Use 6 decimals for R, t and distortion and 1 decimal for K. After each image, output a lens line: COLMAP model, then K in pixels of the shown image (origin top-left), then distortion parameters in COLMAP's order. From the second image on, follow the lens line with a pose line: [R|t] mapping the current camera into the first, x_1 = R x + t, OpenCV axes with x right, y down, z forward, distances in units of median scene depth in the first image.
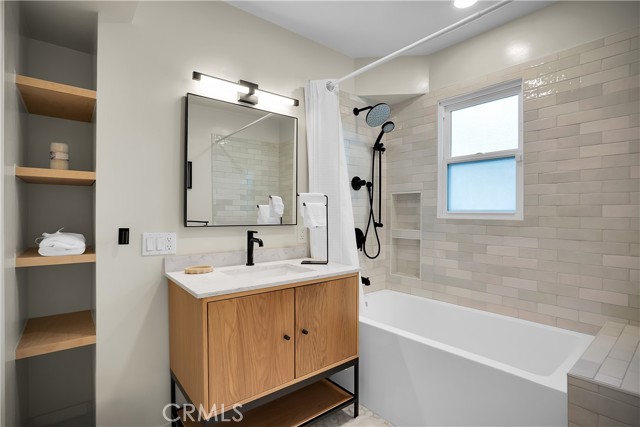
lens RADIAL K [[301.4, 0, 319.7], [0, 301.4, 210.5], [0, 0, 1]] dist [-0.062786, 0.024680]
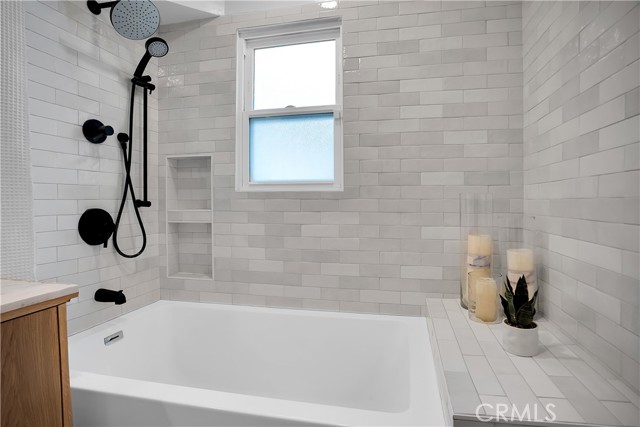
lens RADIAL K [[303.8, 0, 349.5], [0, 303.8, 212.4], [0, 0, 1]] dist [-0.044162, 0.024459]
pose [[0.737077, -0.027061, 0.675267, 0.100414], [-0.007067, 0.998835, 0.047742, 0.037493], [-0.675772, -0.039961, 0.736026, 0.268118]]
